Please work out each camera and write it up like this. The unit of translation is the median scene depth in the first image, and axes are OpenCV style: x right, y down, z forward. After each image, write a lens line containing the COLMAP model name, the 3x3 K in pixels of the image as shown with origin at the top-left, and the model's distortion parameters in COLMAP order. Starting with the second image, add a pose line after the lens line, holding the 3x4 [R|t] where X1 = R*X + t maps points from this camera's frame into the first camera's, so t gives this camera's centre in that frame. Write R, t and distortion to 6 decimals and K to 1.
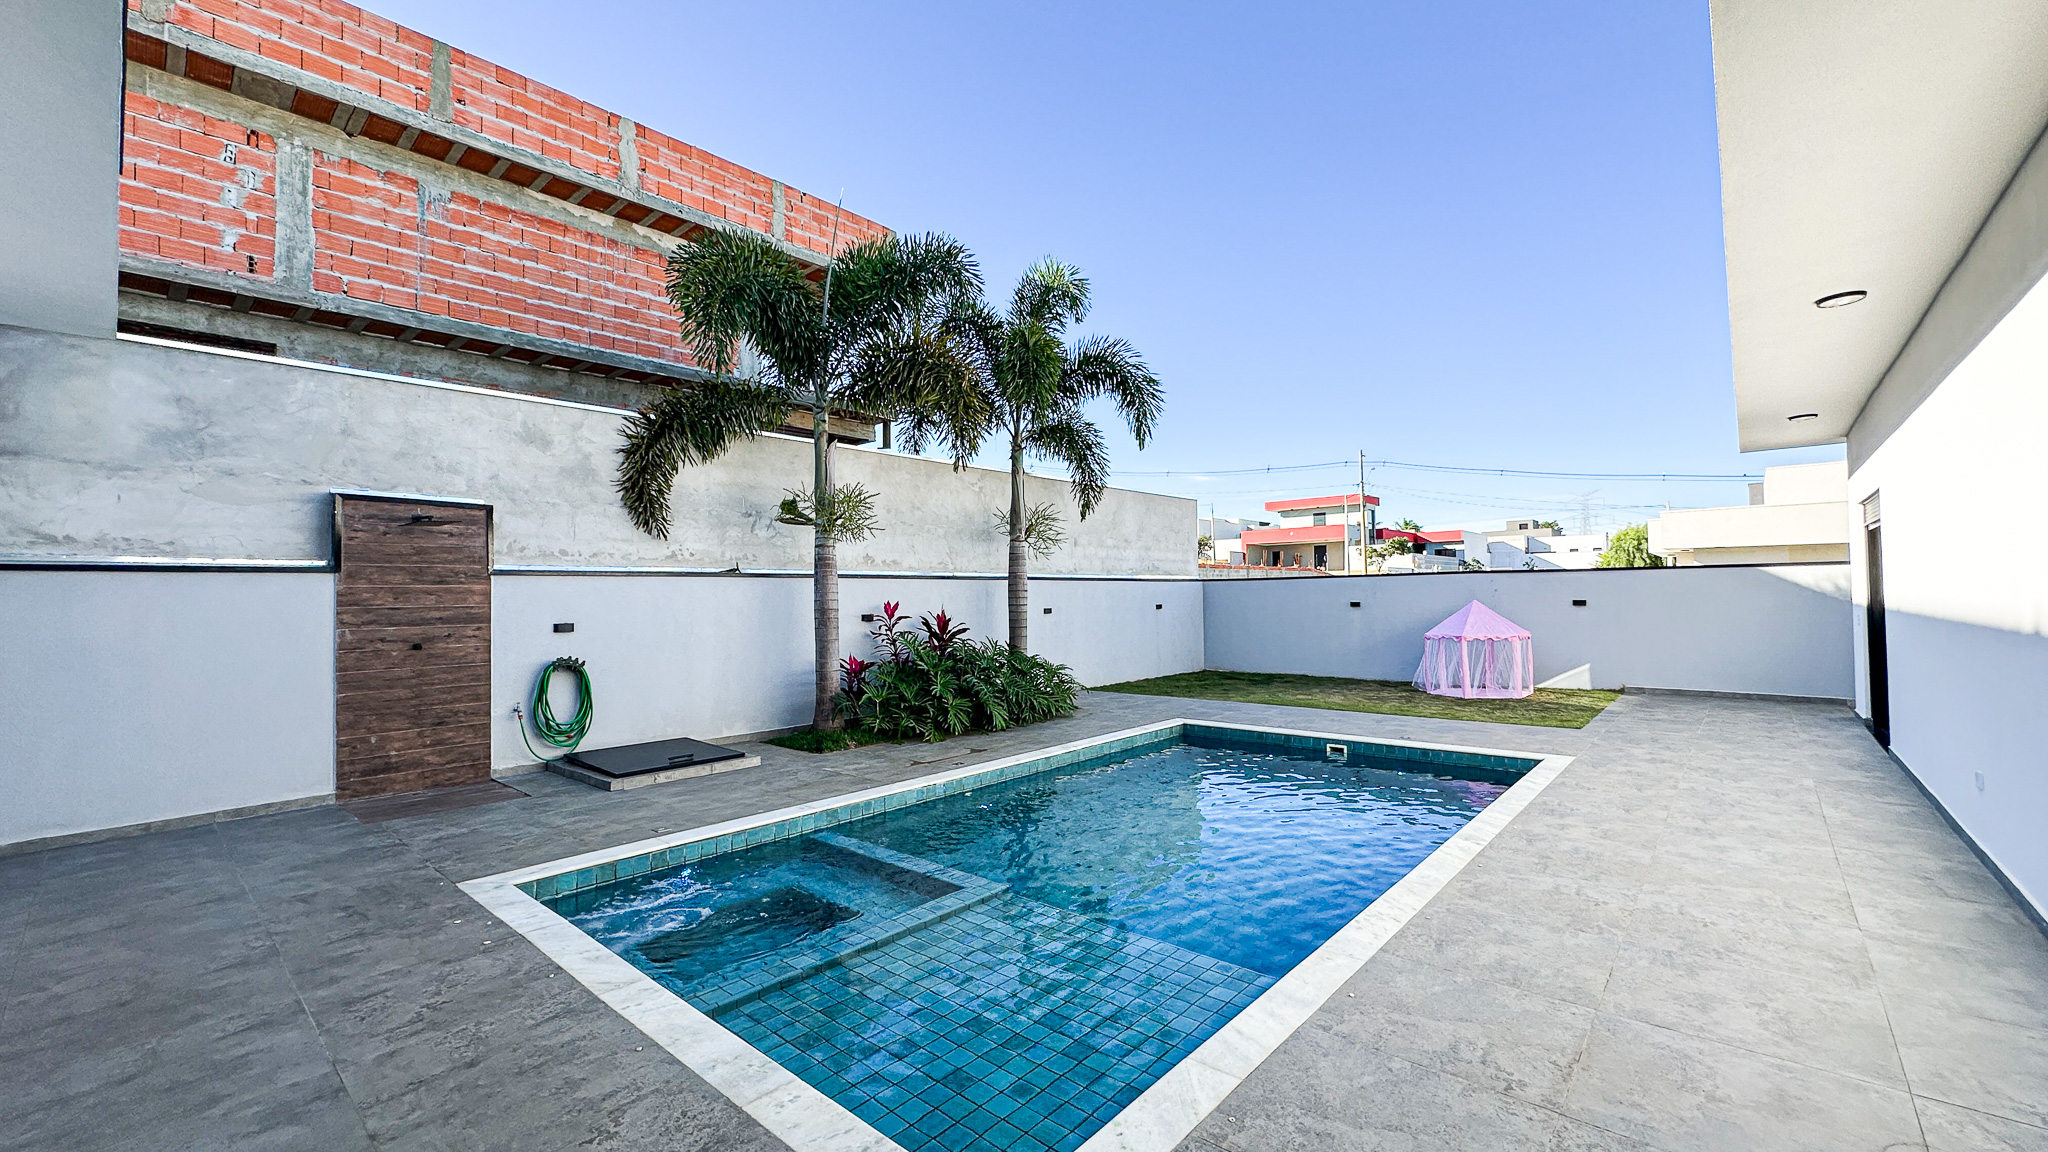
lens RADIAL K [[815.7, 0, 1020.2], [0, 815.7, 583.4], [0, 0, 1]] dist [-0.003889, -0.000010]
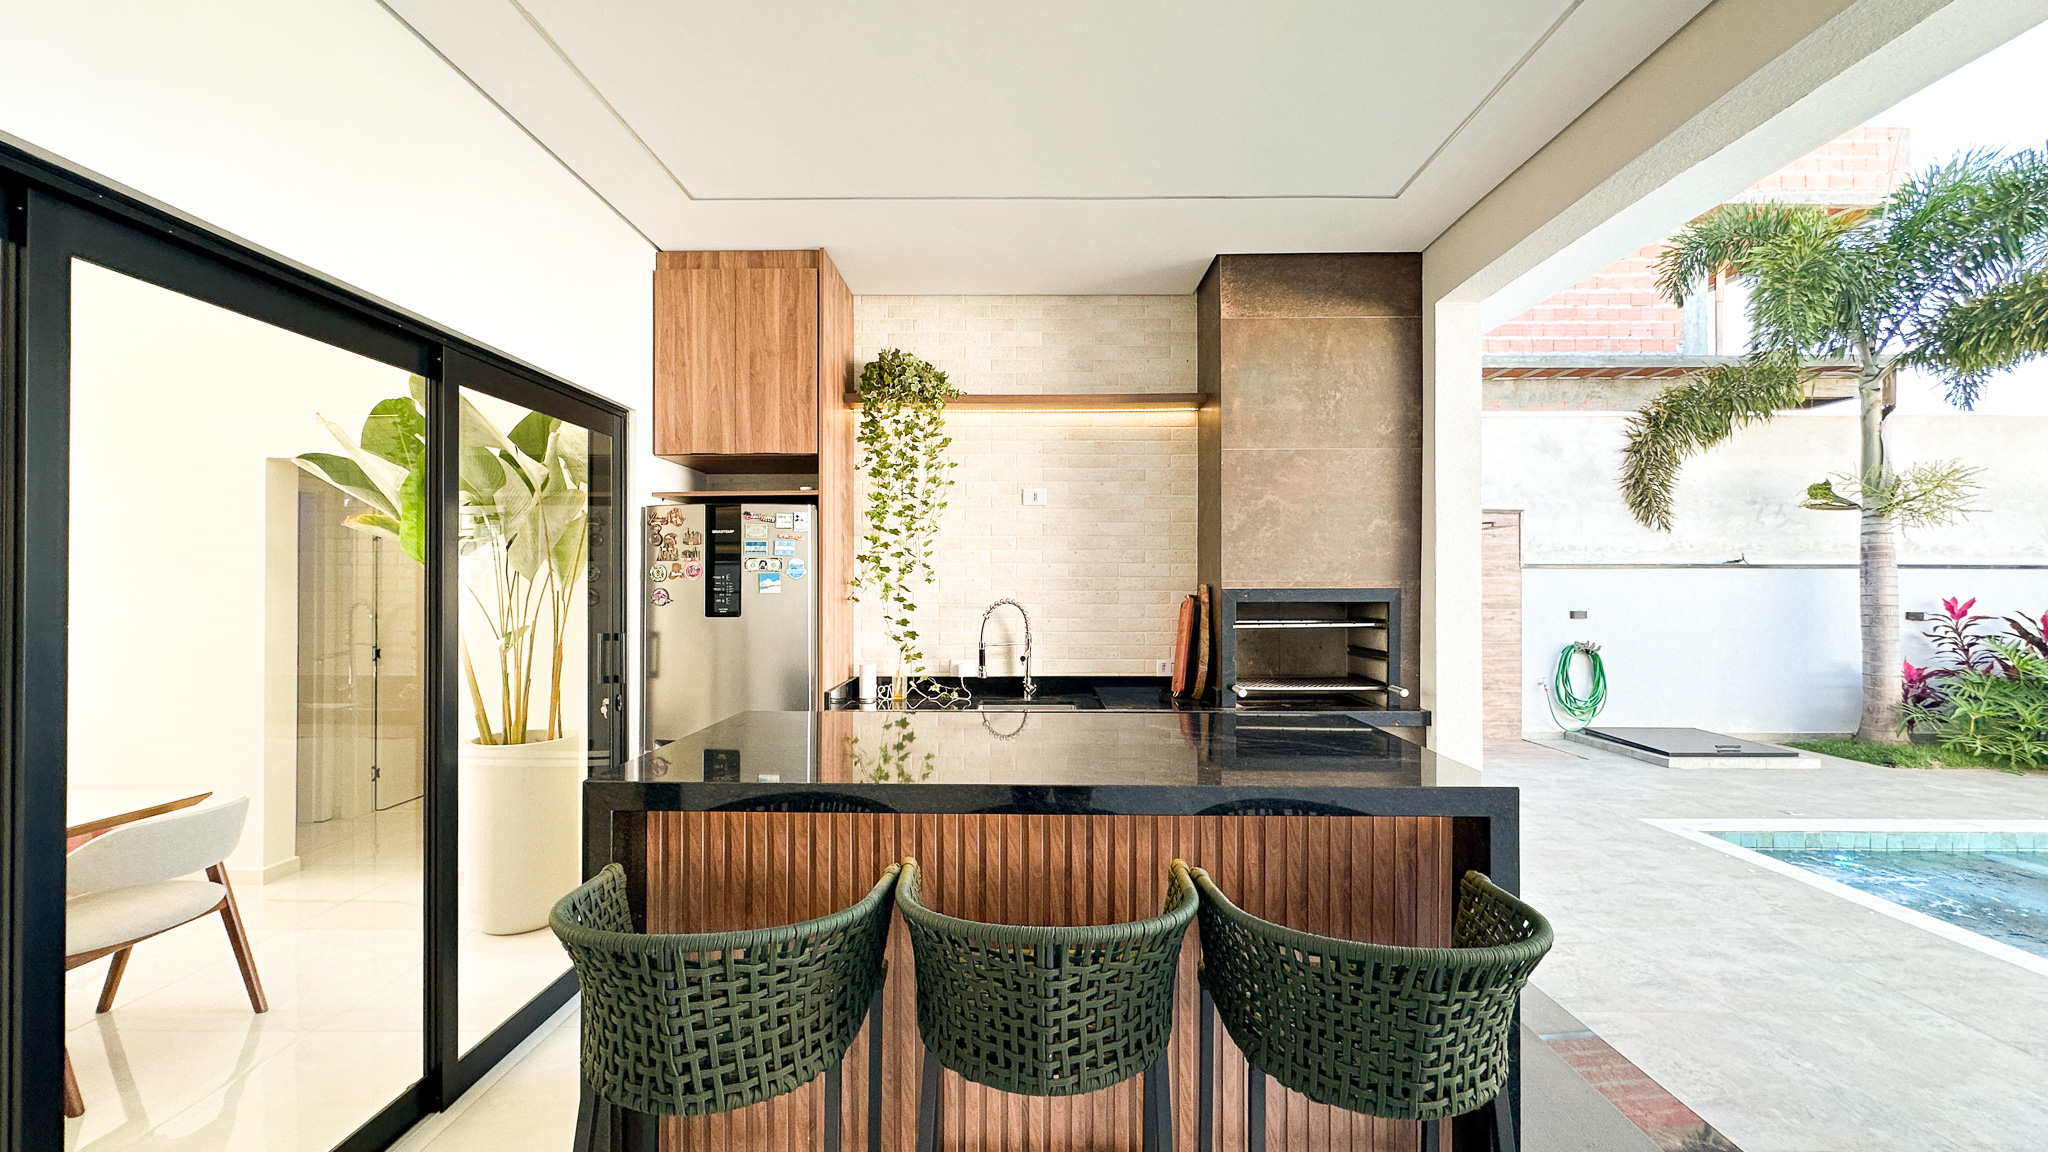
lens RADIAL K [[815.7, 0, 1020.2], [0, 815.7, 583.4], [0, 0, 1]] dist [-0.003889, -0.000010]
pose [[0.657854, 0.014318, -0.753010, -0.188322], [0.001692, 0.999789, 0.020487, -0.011062], [0.753144, -0.014751, 0.657690, -0.269309]]
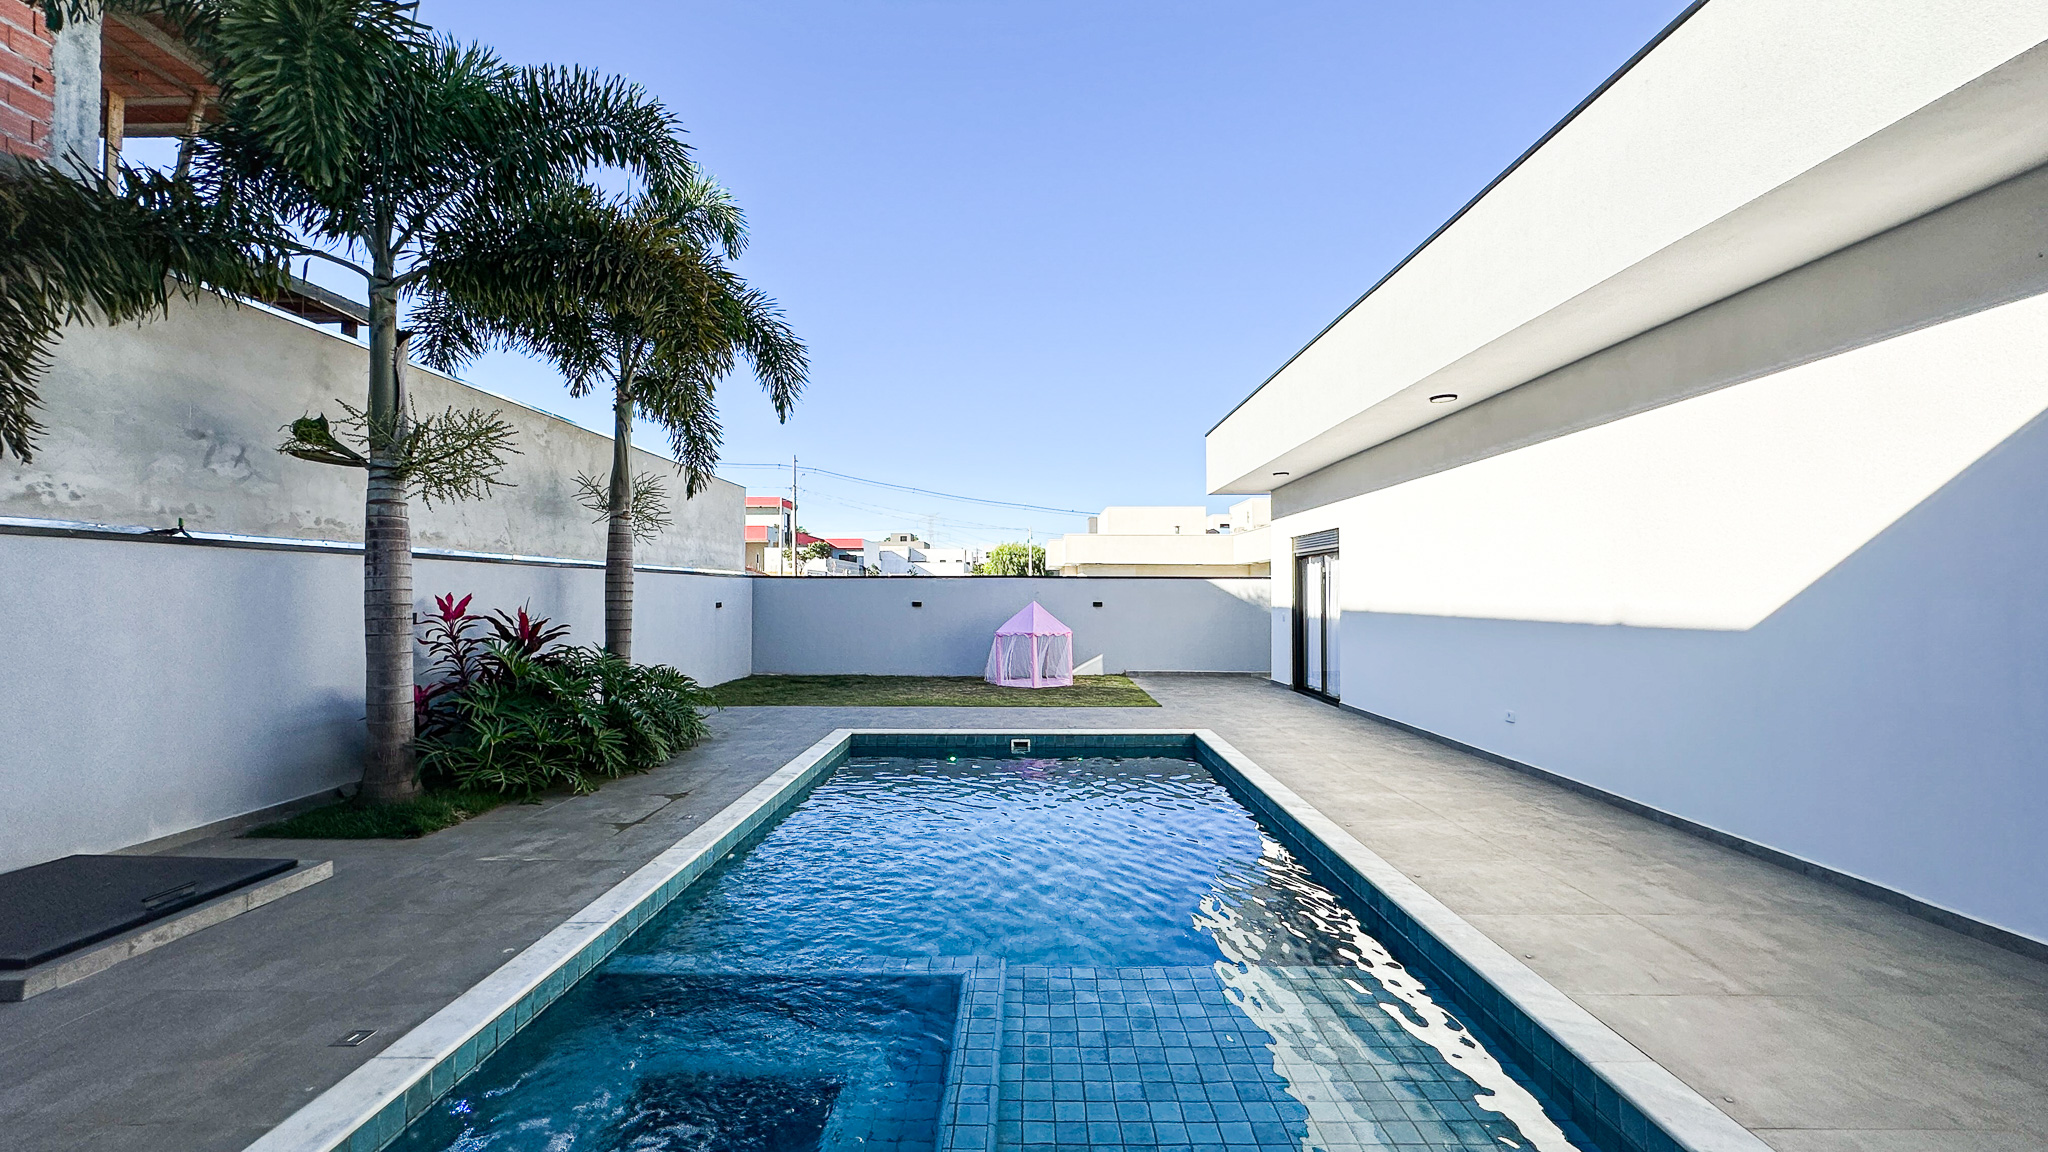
lens RADIAL K [[815.7, 0, 1020.2], [0, 815.7, 583.4], [0, 0, 1]] dist [-0.003889, -0.000010]
pose [[0.747898, 0.024632, 0.663356, -0.289484], [-0.024420, 0.999656, -0.009587, 0.009681], [-0.663364, -0.009029, 0.748242, 0.217725]]
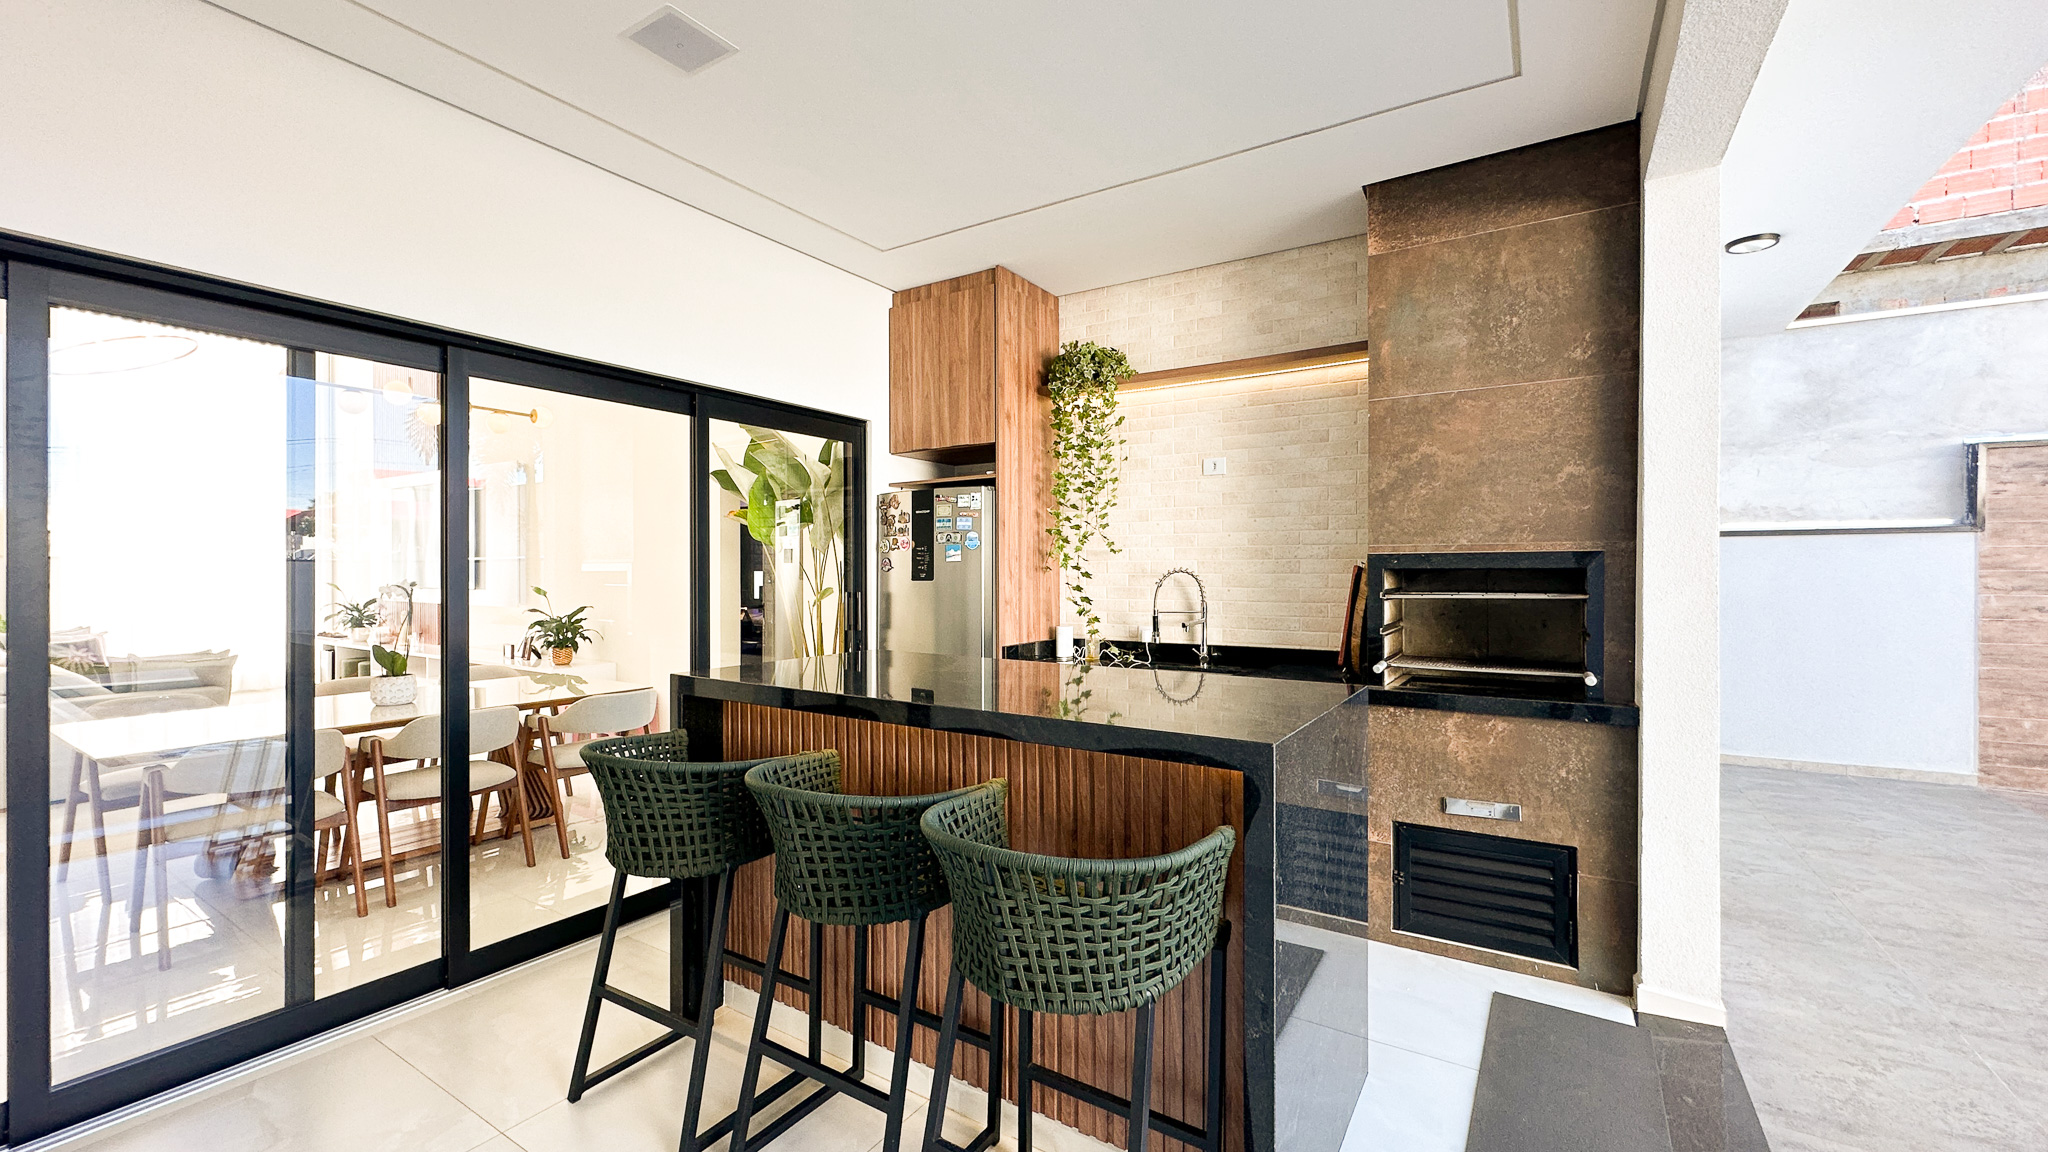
lens RADIAL K [[821.7, 0, 1024.0], [0, 821.7, 576.0], [0, 0, 1]] dist [-0.000262, 0.000183]
pose [[0.160777, 0.022873, -0.986726, -0.085009], [0.014196, 0.999574, 0.025484, -0.001640], [0.986889, -0.018105, 0.160384, -0.139673]]
